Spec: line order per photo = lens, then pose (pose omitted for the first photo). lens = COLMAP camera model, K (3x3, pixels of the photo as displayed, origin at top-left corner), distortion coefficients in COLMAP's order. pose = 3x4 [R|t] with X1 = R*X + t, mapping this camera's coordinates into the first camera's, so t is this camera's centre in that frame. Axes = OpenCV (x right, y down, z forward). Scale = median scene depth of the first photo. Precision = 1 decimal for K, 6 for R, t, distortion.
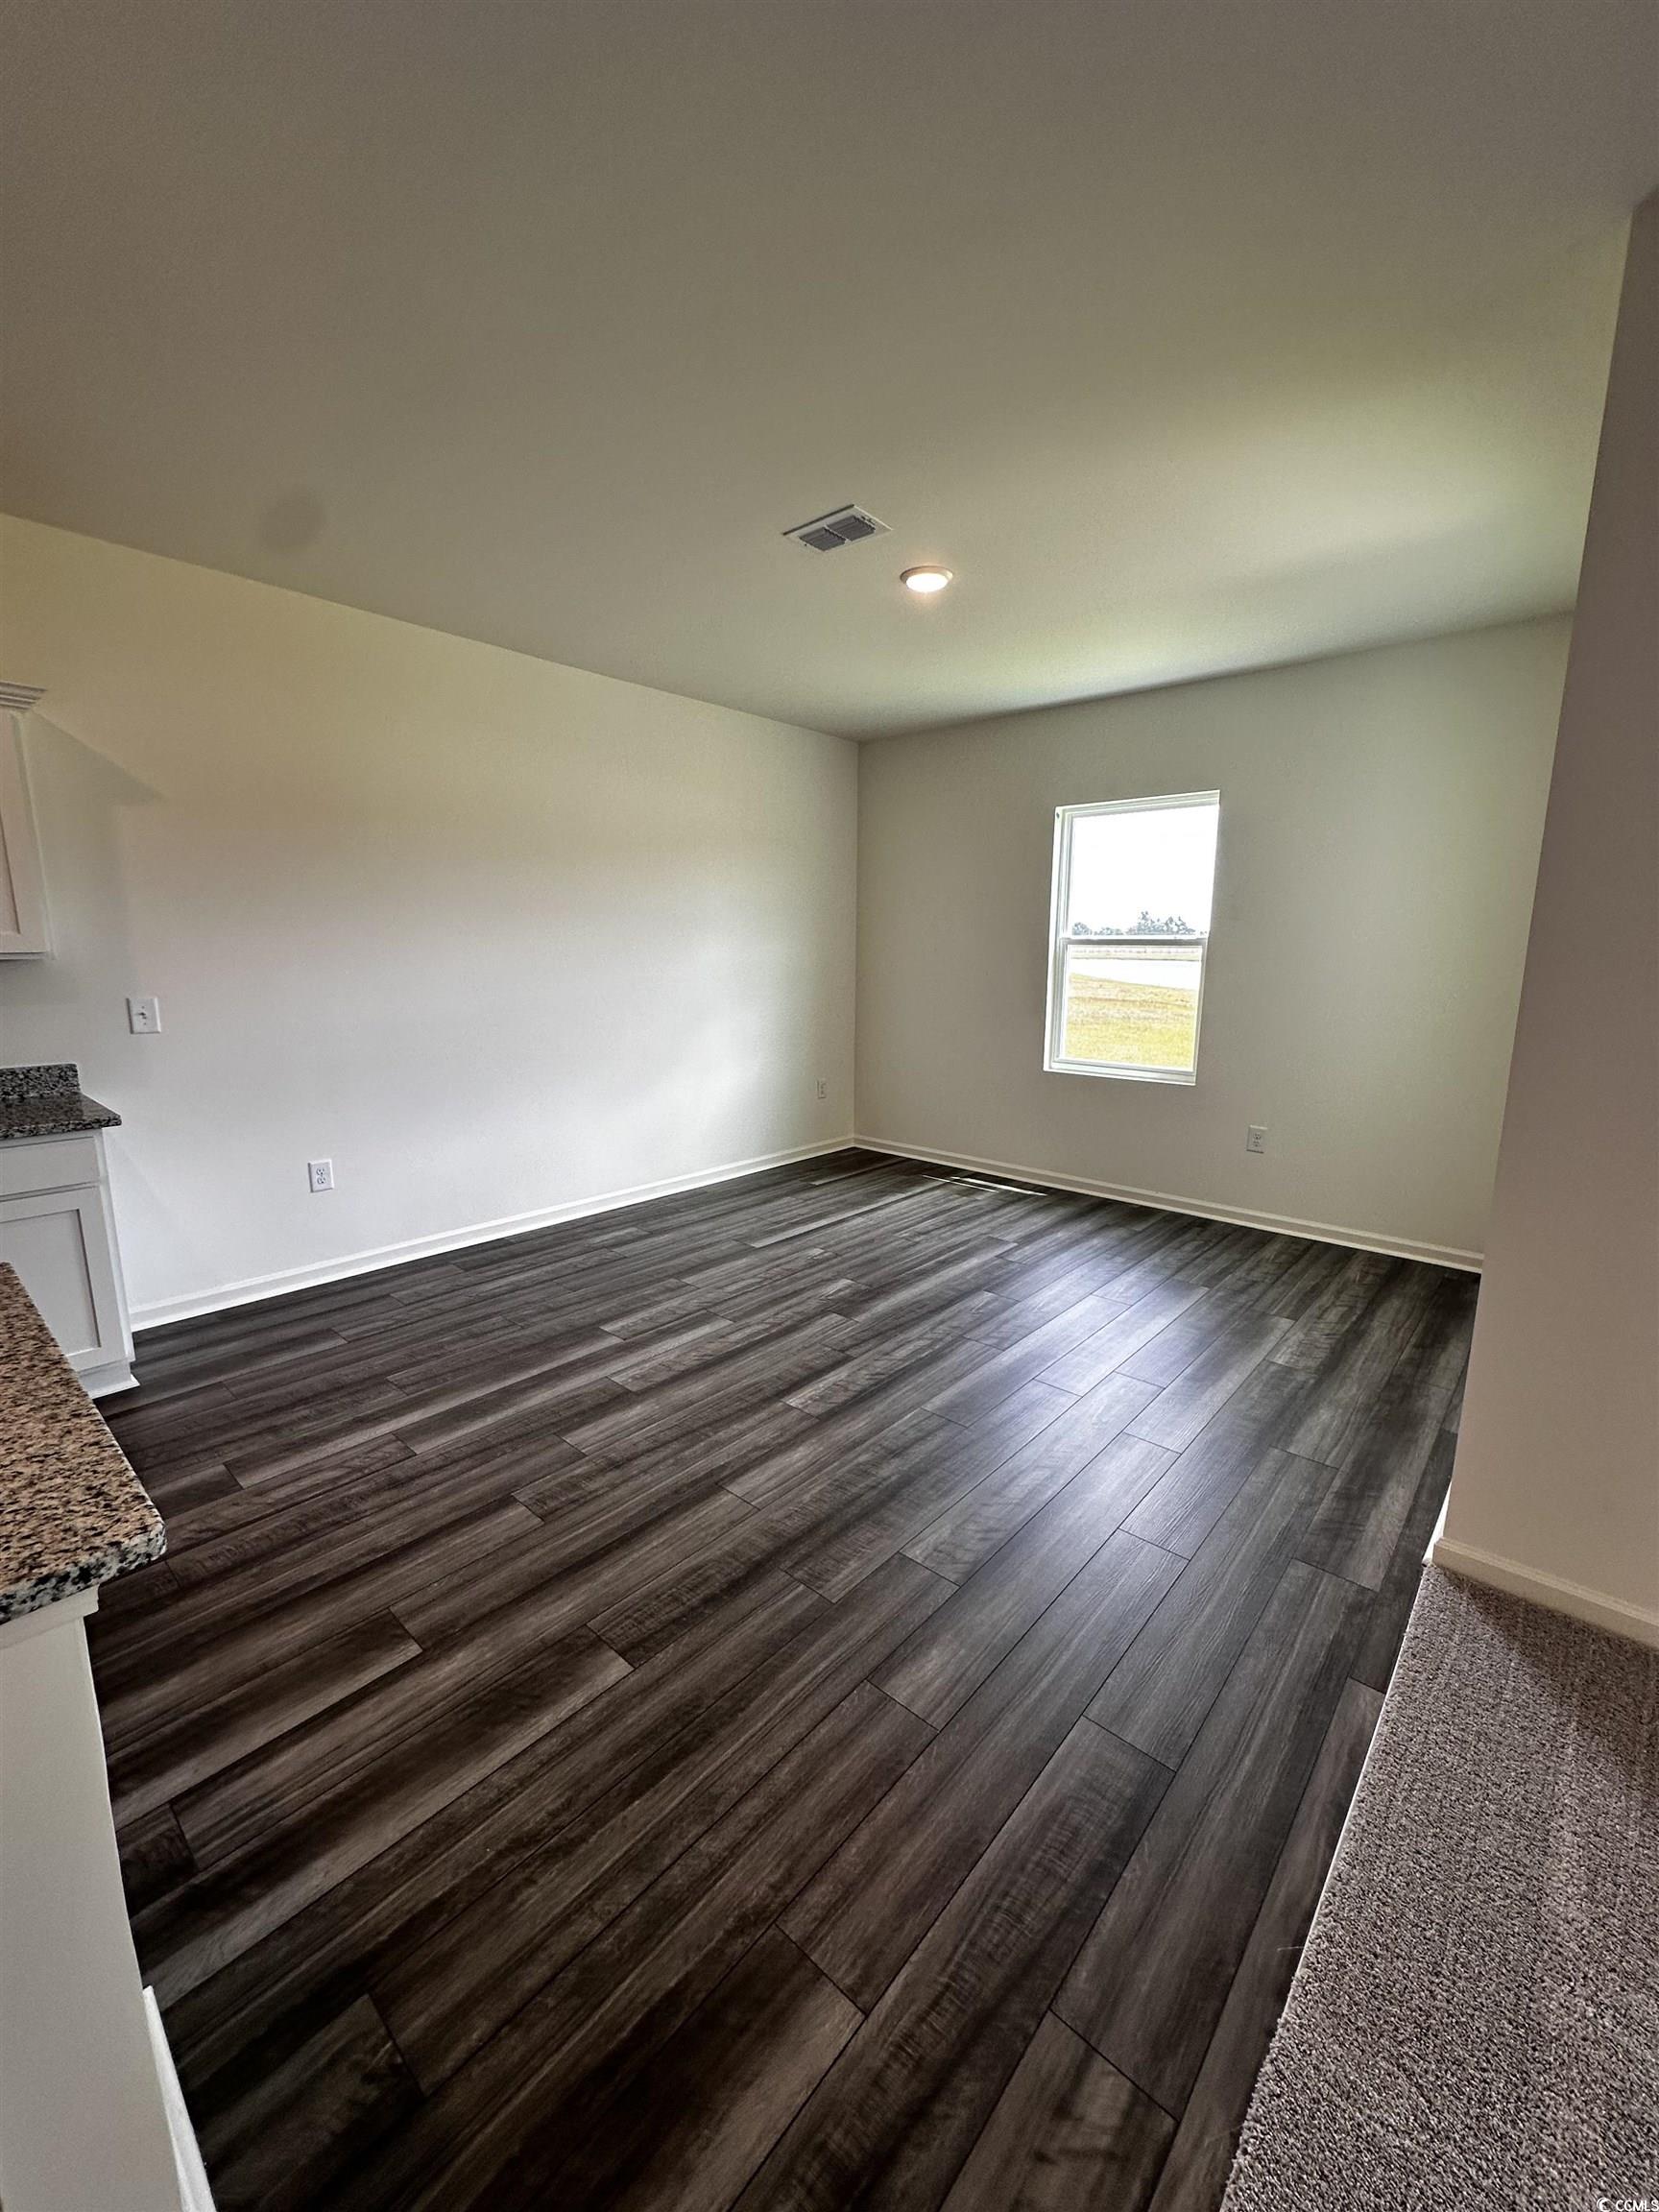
lens RADIAL K [[884.7, 0, 826.5], [0, 884.7, 1104.8], [0, 0, 1]] dist [-0.005206, 0.001259]
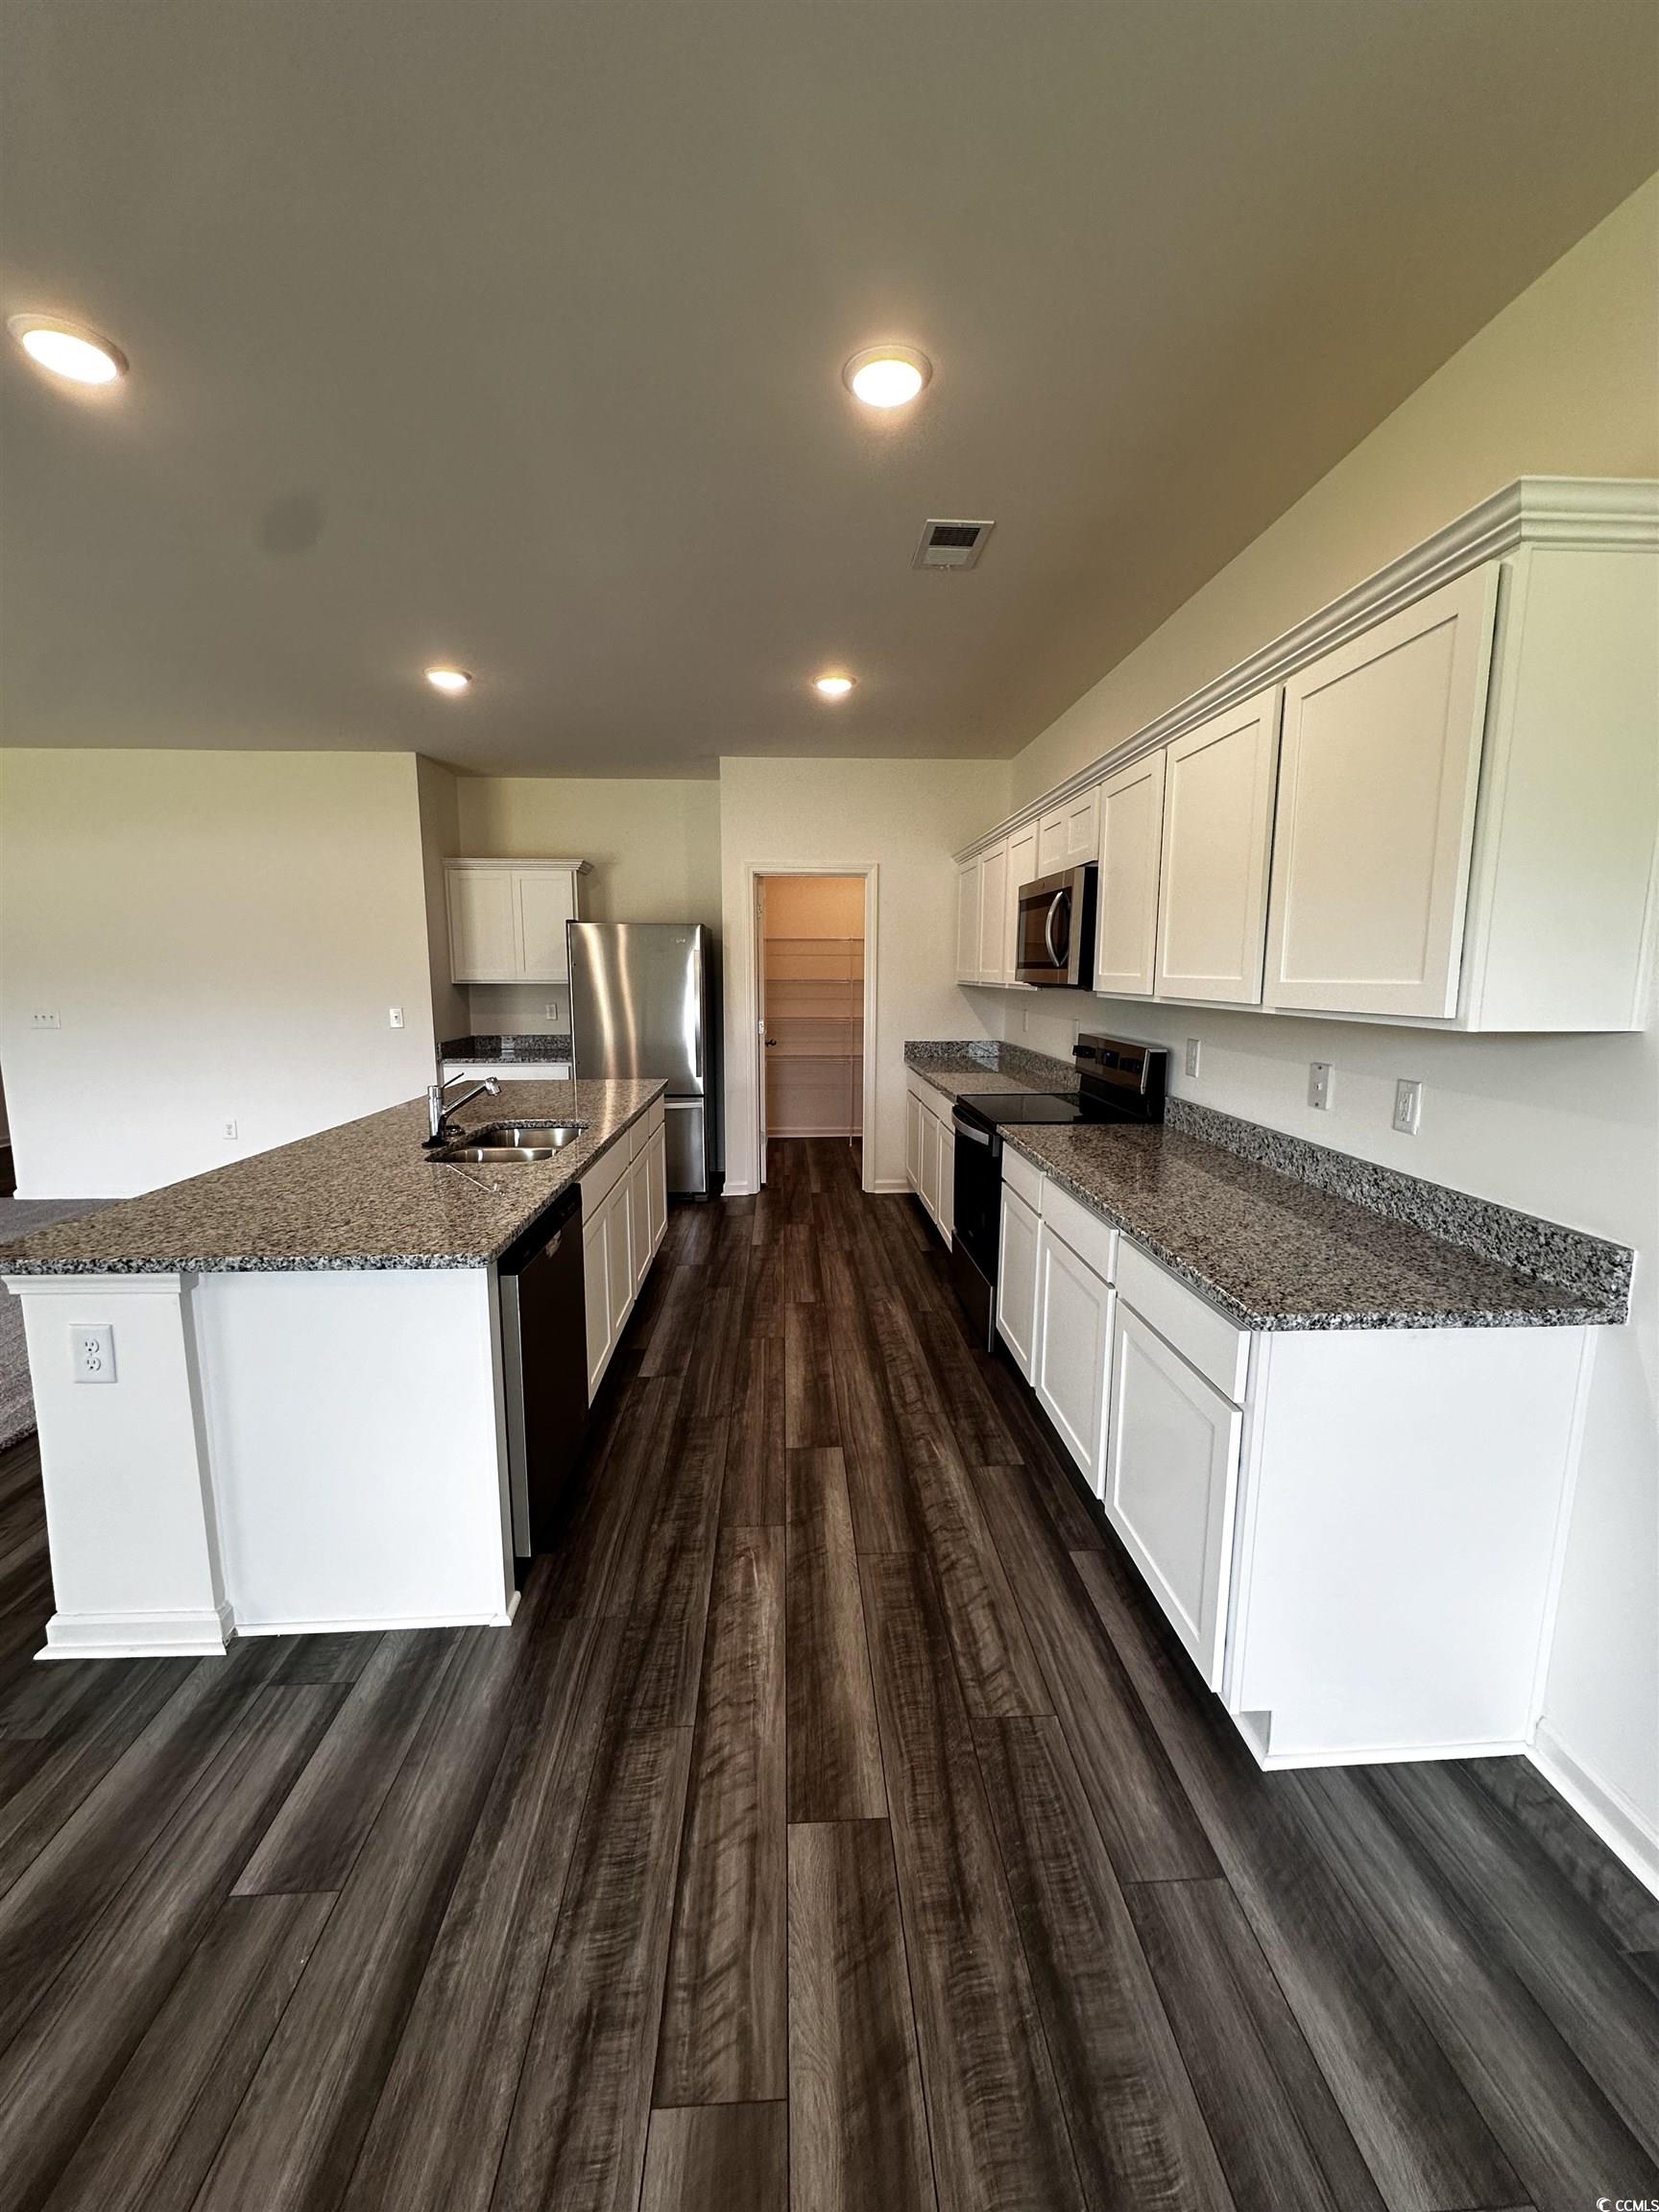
lens RADIAL K [[884.7, 0, 832.0], [0, 884.7, 1103.0], [0, 0, 1]] dist [-0.005206, 0.001259]
pose [[-0.708949, 0.100816, -0.698017, -0.312663], [-0.131749, 0.953376, 0.271510, -0.290916], [0.692845, 0.284449, -0.662612, 1.457738]]
